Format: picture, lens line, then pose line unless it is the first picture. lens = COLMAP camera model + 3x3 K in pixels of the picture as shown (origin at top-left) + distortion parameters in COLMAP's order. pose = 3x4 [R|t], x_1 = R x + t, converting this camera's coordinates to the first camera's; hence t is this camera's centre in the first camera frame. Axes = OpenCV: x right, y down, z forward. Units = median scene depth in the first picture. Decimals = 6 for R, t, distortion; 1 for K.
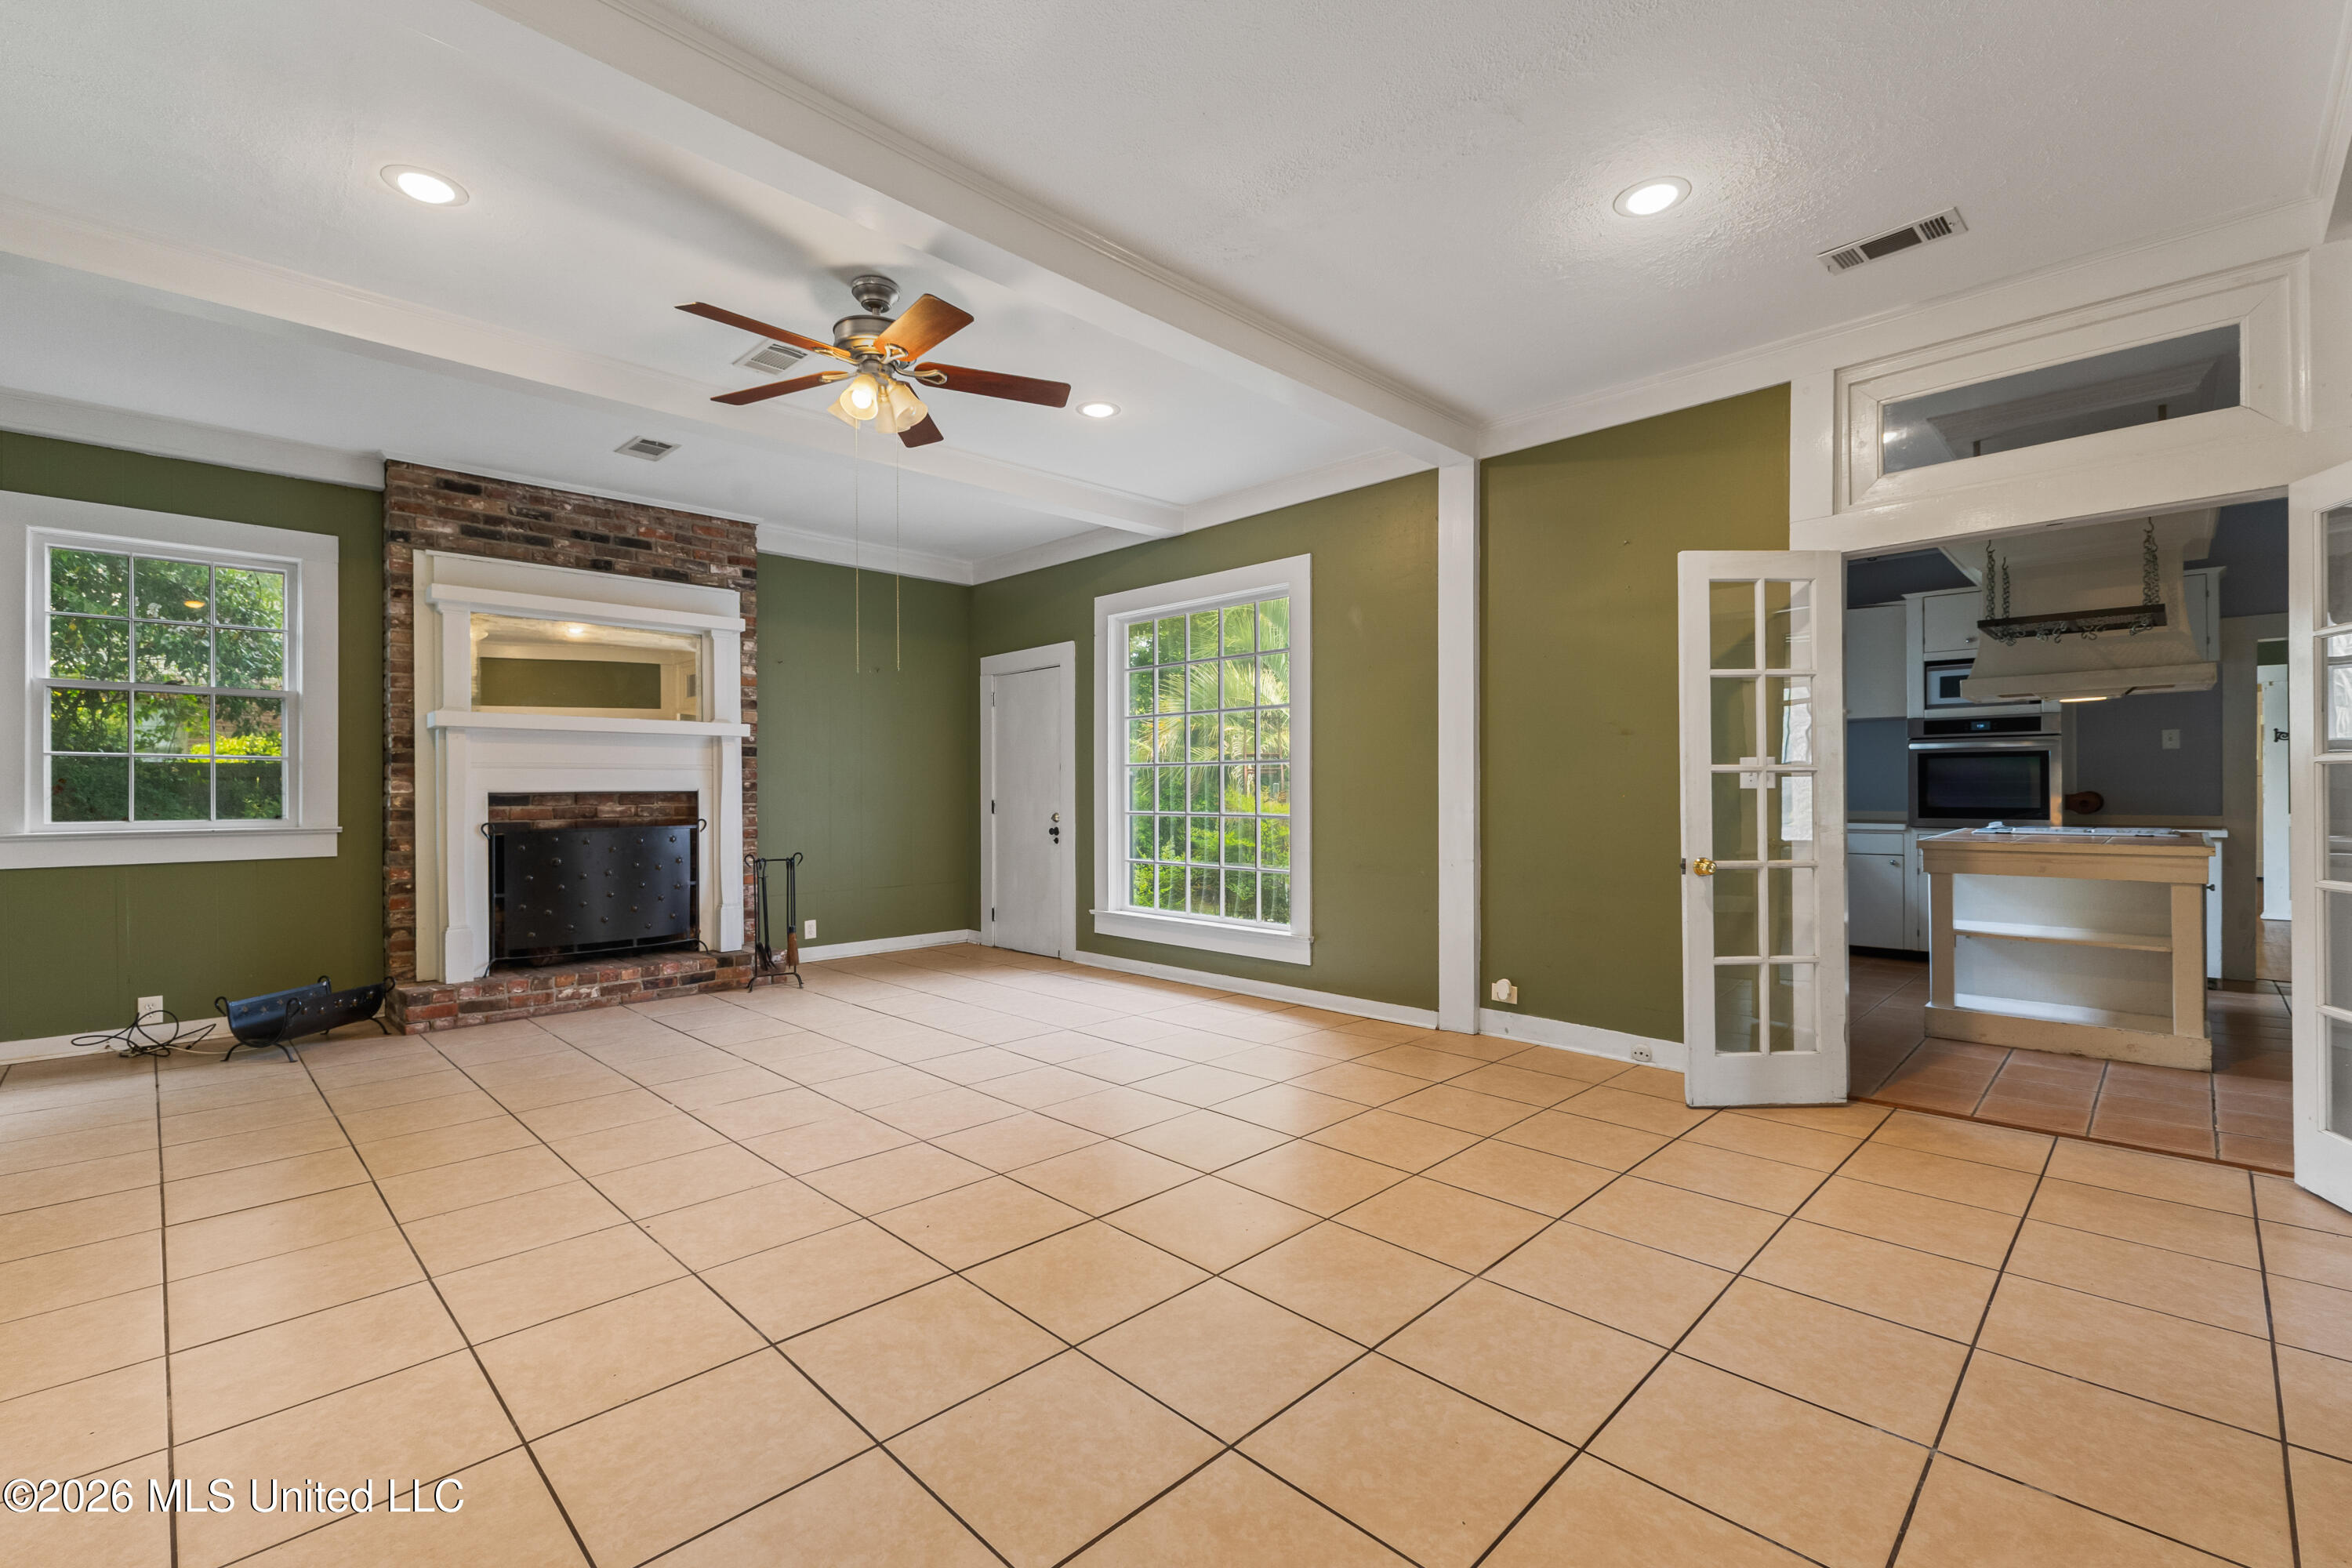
lens RADIAL K [[1029.9, 0, 1176.2], [0, 1029.9, 785.0], [0, 0, 1]] dist [0.009848, 0.000086]
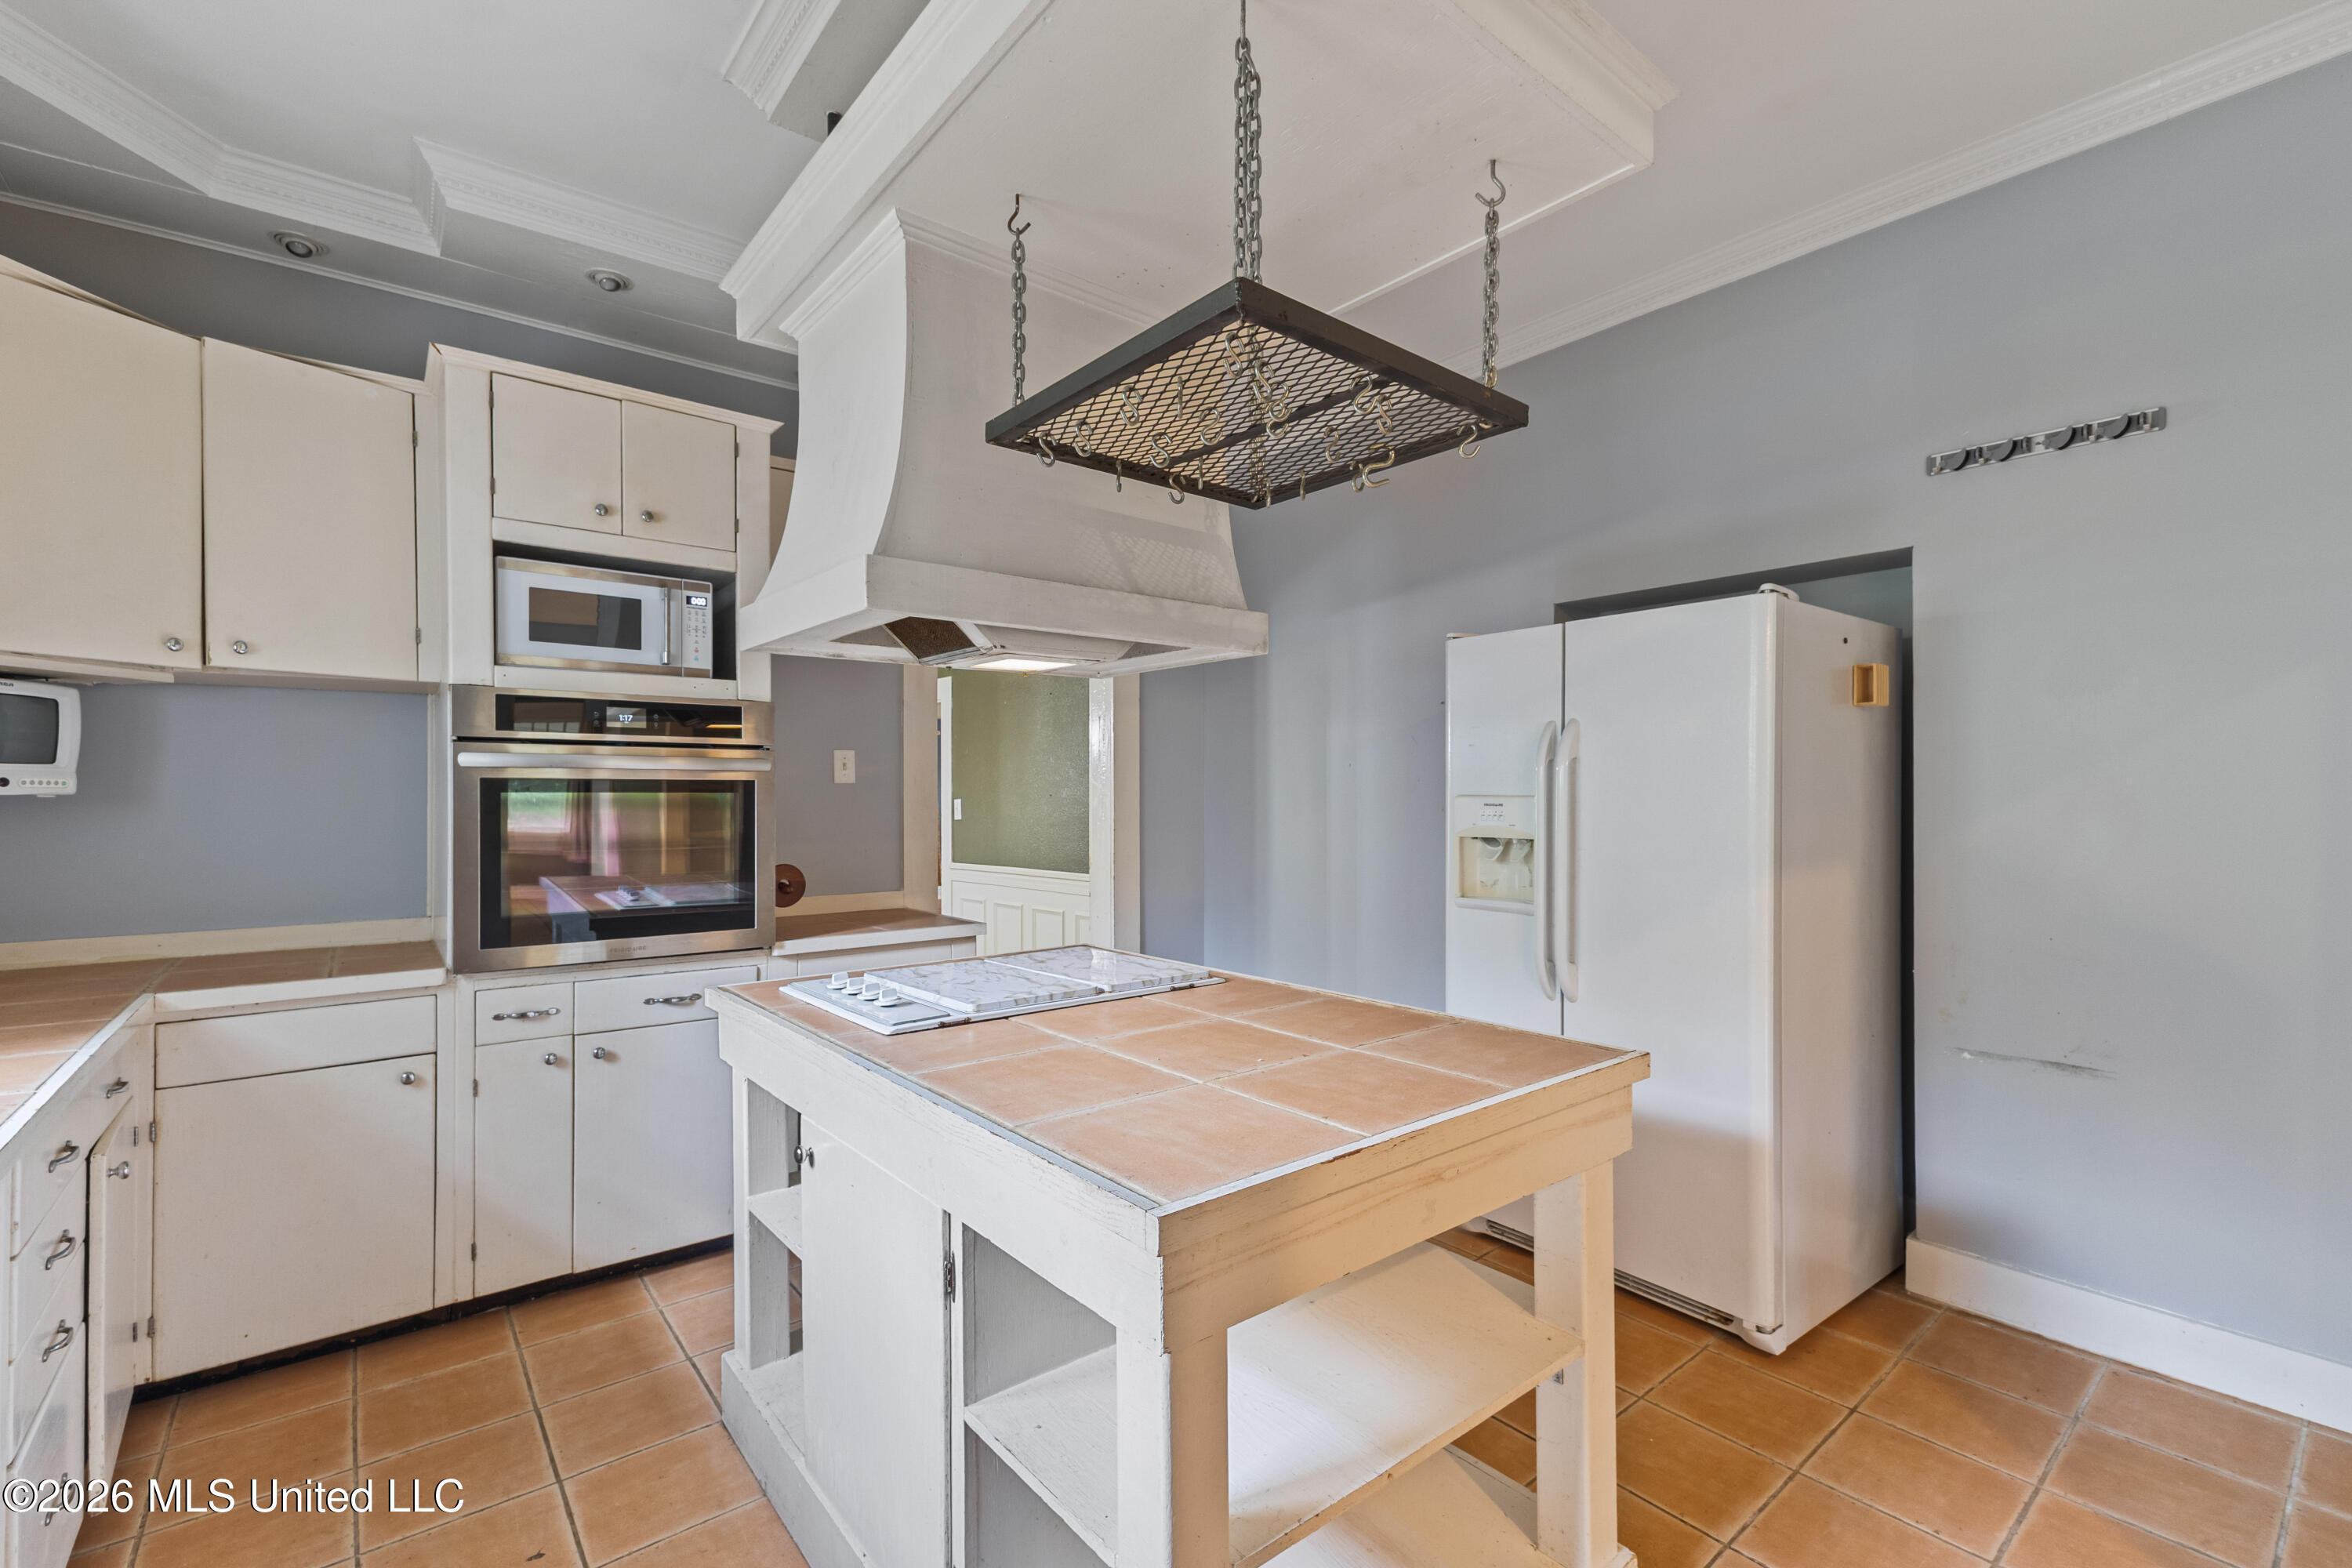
lens RADIAL K [[1029.9, 0, 1184.0], [0, 1029.9, 797.7], [0, 0, 1]] dist [0.009848, 0.000086]
pose [[0.114359, 0.004963, 0.993427, 0.370742], [0.002365, 0.999983, -0.005268, -0.020972], [-0.993437, 0.002952, 0.114345, 0.701282]]
